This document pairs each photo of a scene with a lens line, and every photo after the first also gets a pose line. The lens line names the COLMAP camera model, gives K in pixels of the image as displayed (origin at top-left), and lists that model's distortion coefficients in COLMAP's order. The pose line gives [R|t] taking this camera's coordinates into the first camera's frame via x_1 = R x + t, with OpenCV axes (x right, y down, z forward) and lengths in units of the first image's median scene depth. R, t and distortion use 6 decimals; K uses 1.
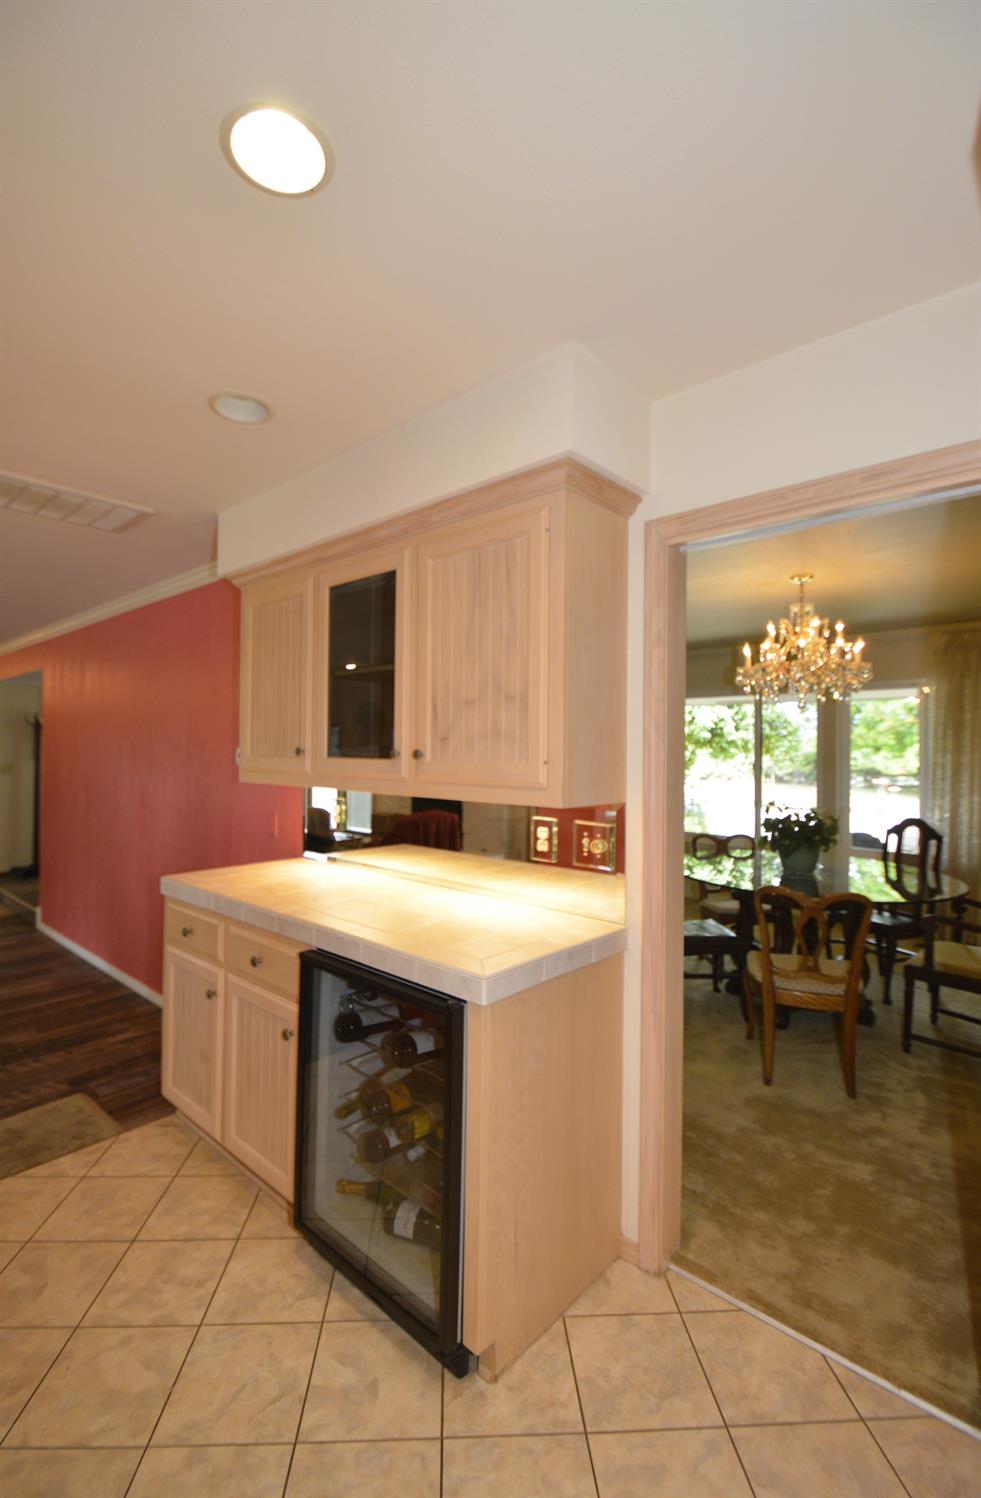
lens RADIAL K [[662.0, 0, 499.2], [0, 662.0, 742.3], [0, 0, 1]] dist [-0.000321, -0.010252]
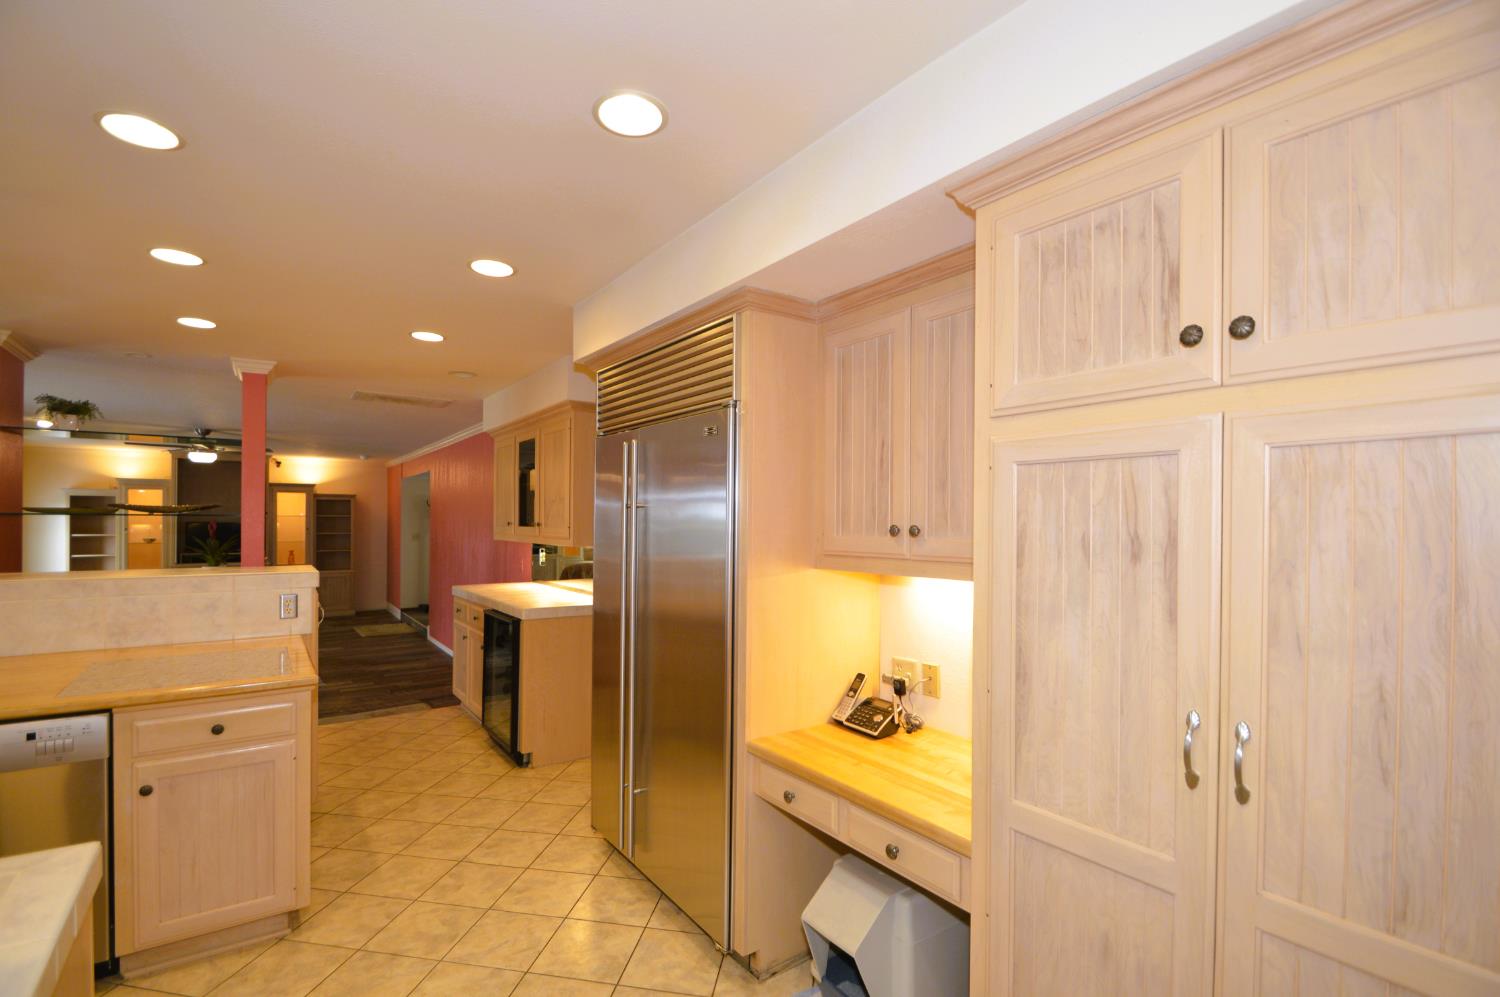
lens RADIAL K [[657.7, 0, 742.3], [0, 657.7, 521.4], [0, 0, 1]] dist [-0.001879, -0.000498]
pose [[0.976900, -0.003378, -0.213672, 0.613901], [0.005107, 0.999959, 0.007540, -0.002577], [0.213637, -0.008457, 0.976876, -0.601326]]
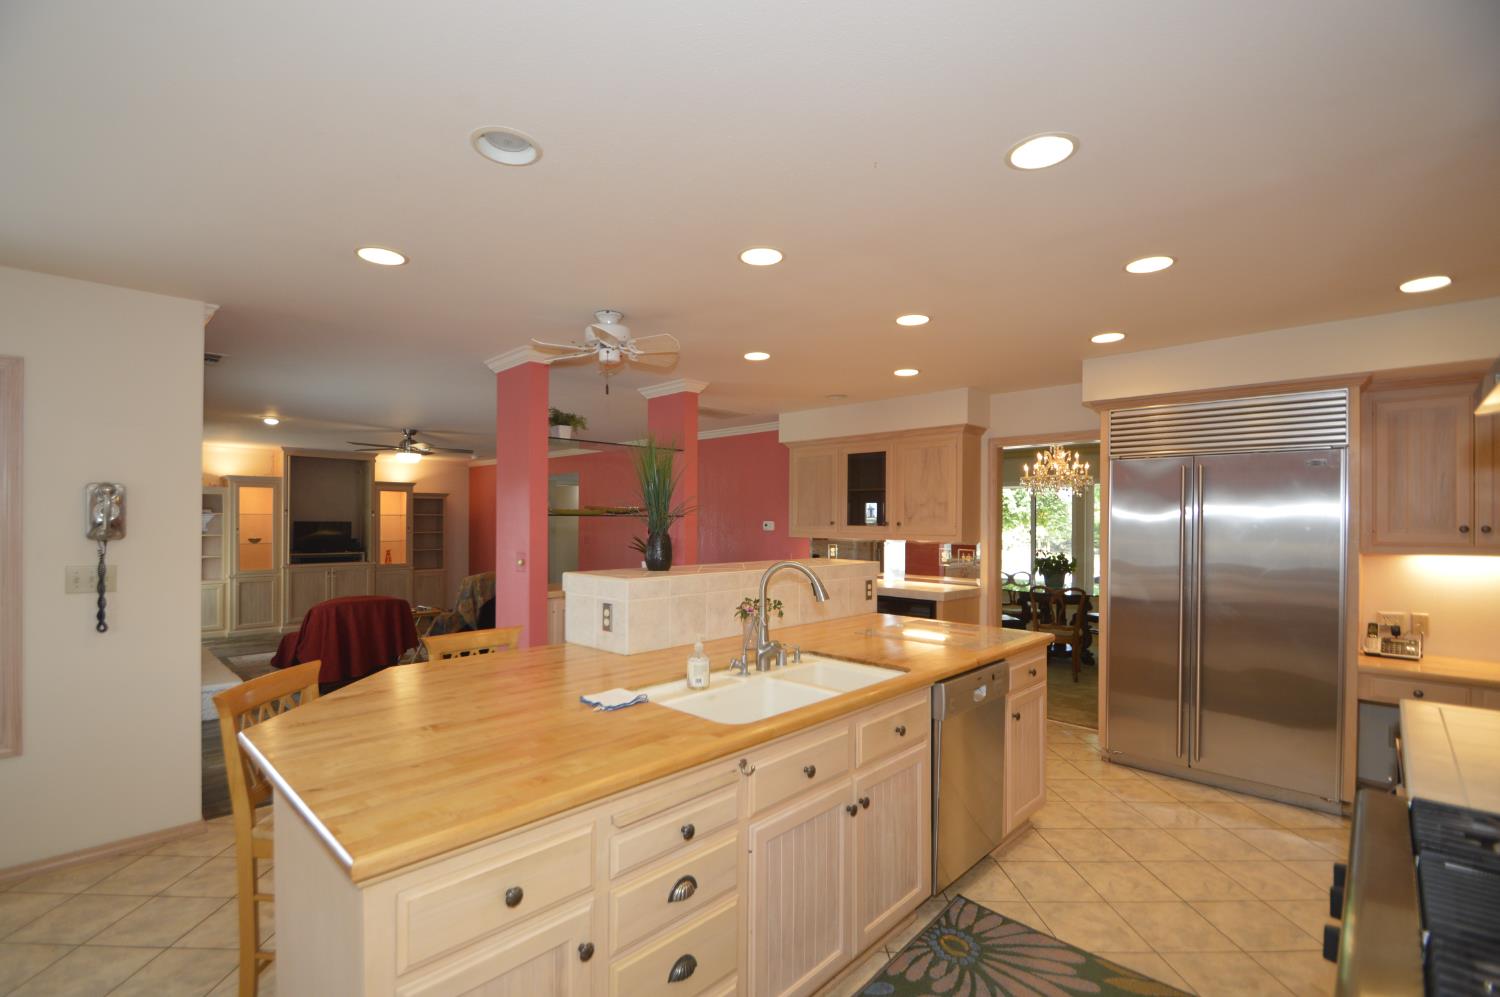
lens RADIAL K [[657.7, 0, 742.3], [0, 657.7, 521.4], [0, 0, 1]] dist [-0.001879, -0.000498]
pose [[0.998847, -0.003123, -0.047910, -0.375432], [0.003668, 0.999929, 0.011305, -0.014641], [0.047872, -0.011468, 0.998788, -0.994014]]
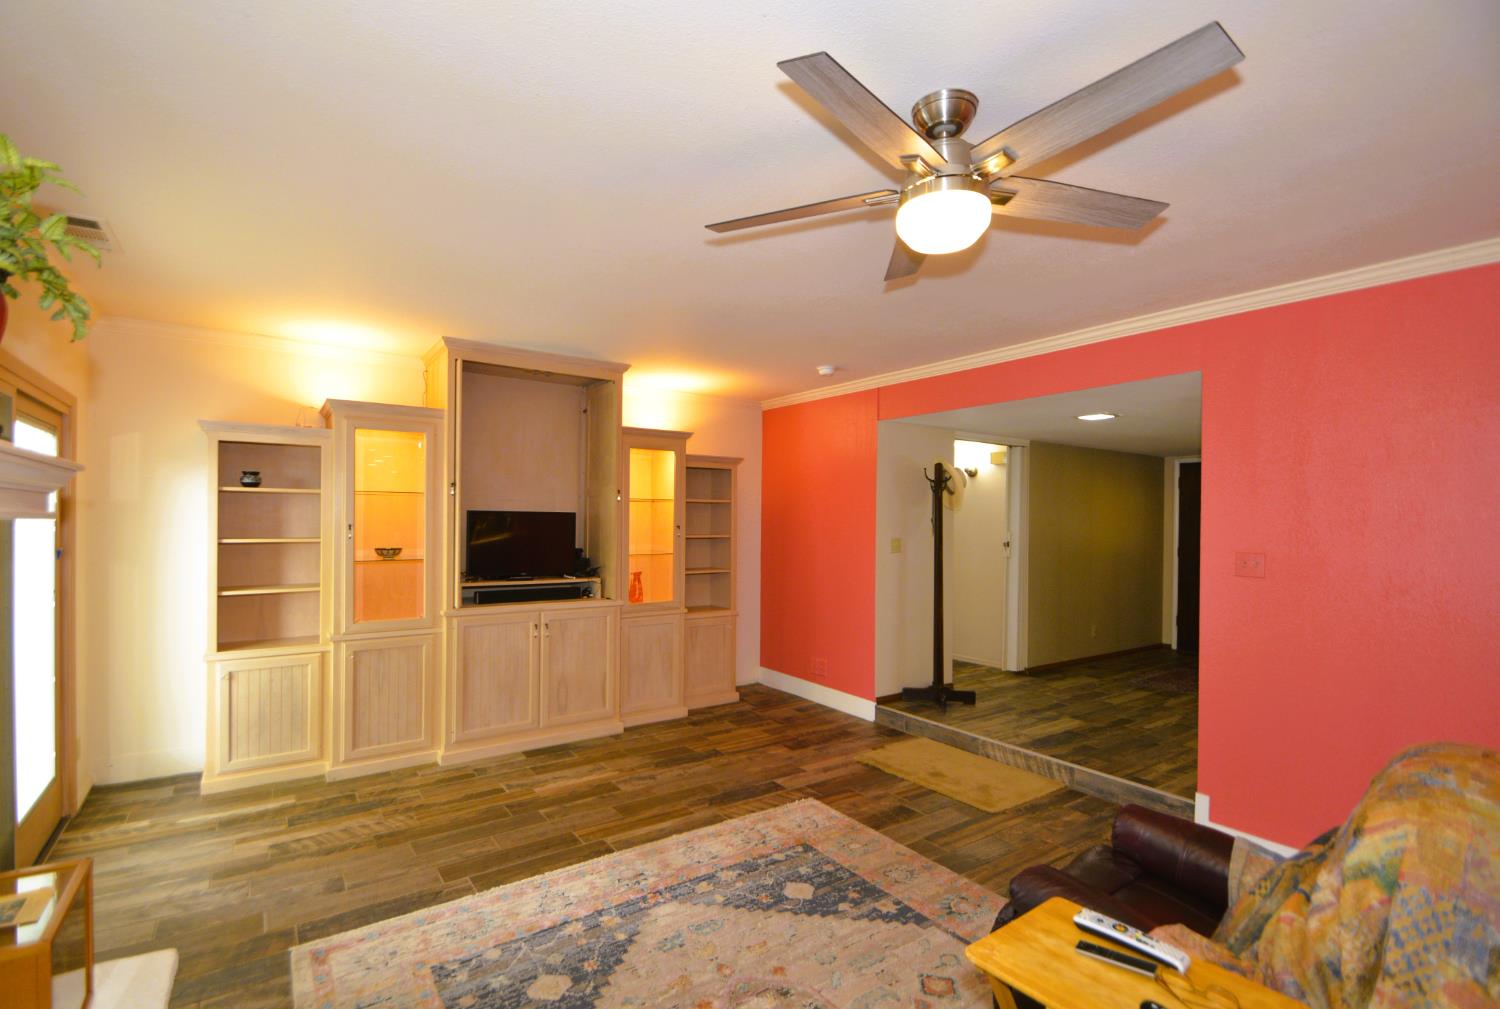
lens RADIAL K [[685.8, 0, 748.2], [0, 685.8, 523.5], [0, 0, 1]] dist [0.001553, 0.000126]
pose [[0.973661, 0.004182, -0.227964, -1.600519], [-0.000426, 0.999863, 0.016524, 0.013327], [0.228001, -0.015991, 0.973529, 0.561823]]
